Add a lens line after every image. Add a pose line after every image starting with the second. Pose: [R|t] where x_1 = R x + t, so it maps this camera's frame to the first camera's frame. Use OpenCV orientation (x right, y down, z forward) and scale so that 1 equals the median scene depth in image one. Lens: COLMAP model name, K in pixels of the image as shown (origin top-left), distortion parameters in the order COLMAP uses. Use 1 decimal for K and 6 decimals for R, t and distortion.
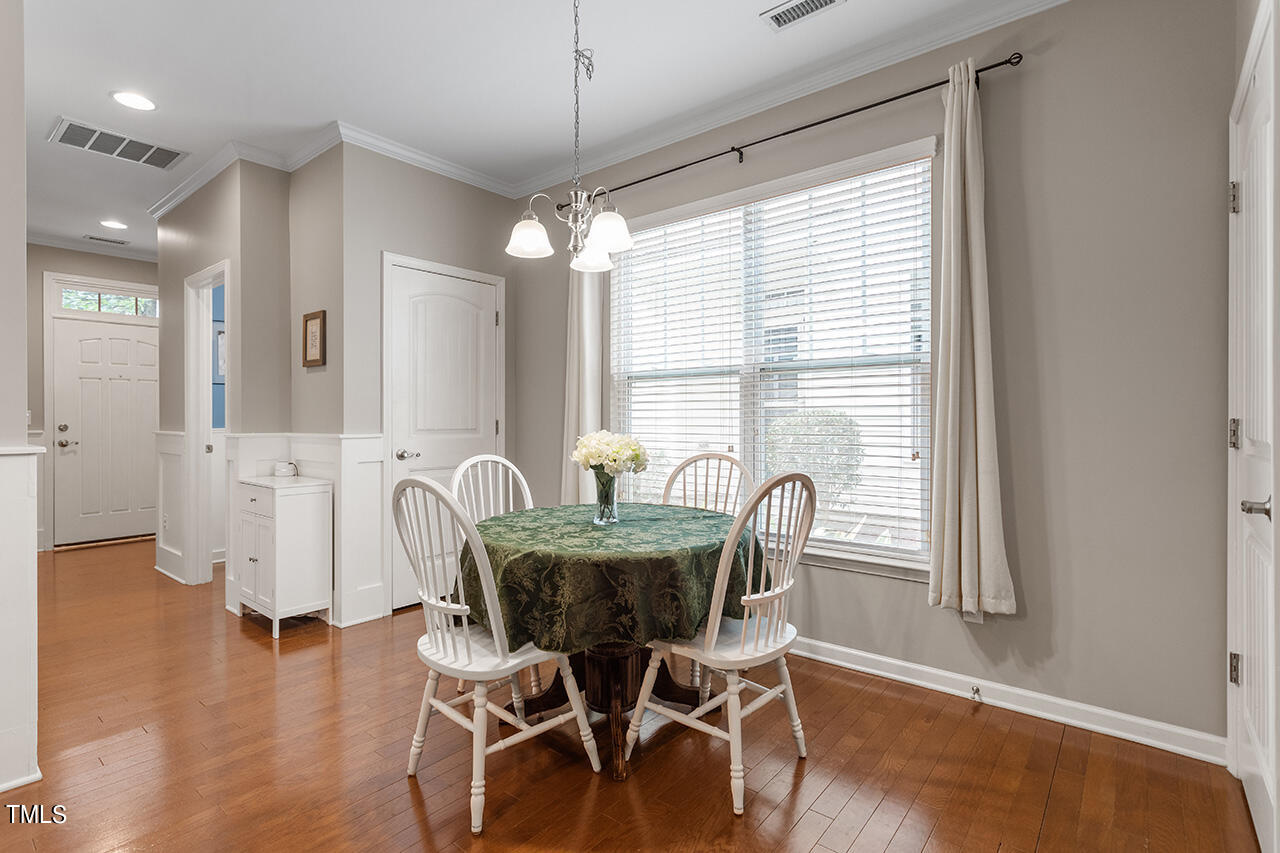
lens RADIAL K [[621.4, 0, 632.0], [0, 621.4, 425.6], [0, 0, 1]] dist [-0.000552, 0.000371]
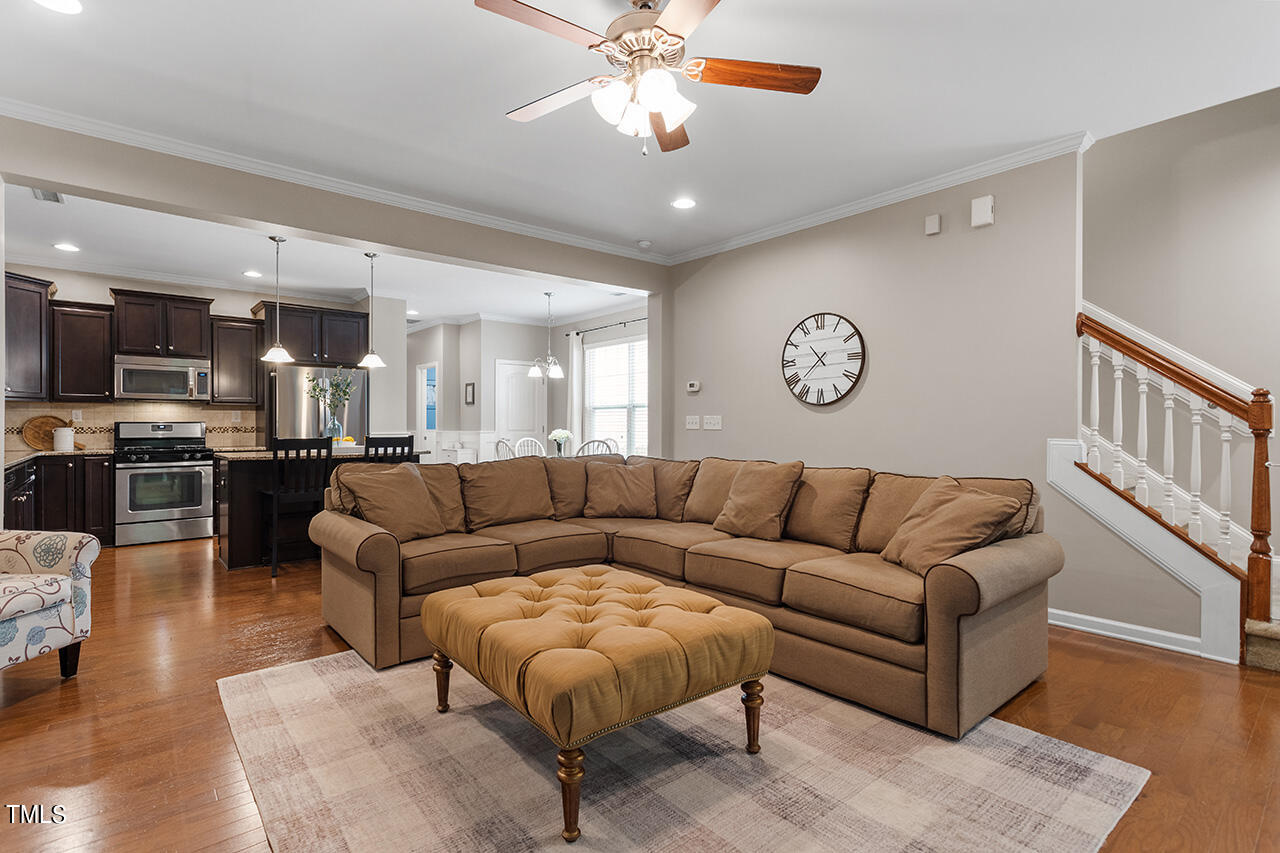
lens RADIAL K [[621.4, 0, 632.0], [0, 621.4, 425.6], [0, 0, 1]] dist [-0.000552, 0.000371]
pose [[0.984261, 0.002318, -0.176708, 0.844400], [-0.004634, 0.999909, -0.012699, 0.028256], [0.176662, 0.013318, 0.984181, -1.976138]]
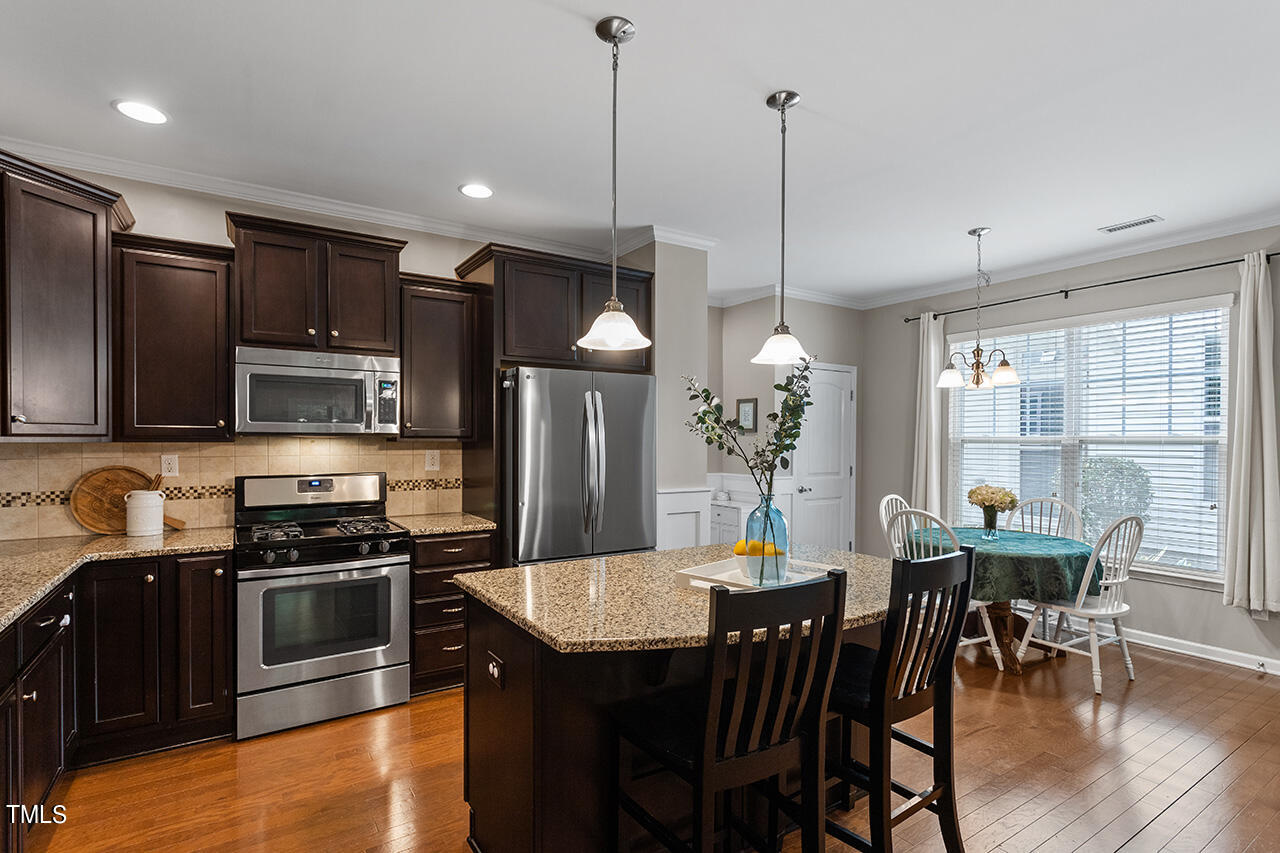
lens RADIAL K [[624.2, 0, 626.3], [0, 624.2, 446.8], [0, 0, 1]] dist [-0.001893, 0.000070]
pose [[0.950833, 0.012593, -0.309449, -0.439593], [-0.012798, 0.999917, 0.001369, -0.081800], [0.309441, 0.002659, 0.950915, -0.893487]]
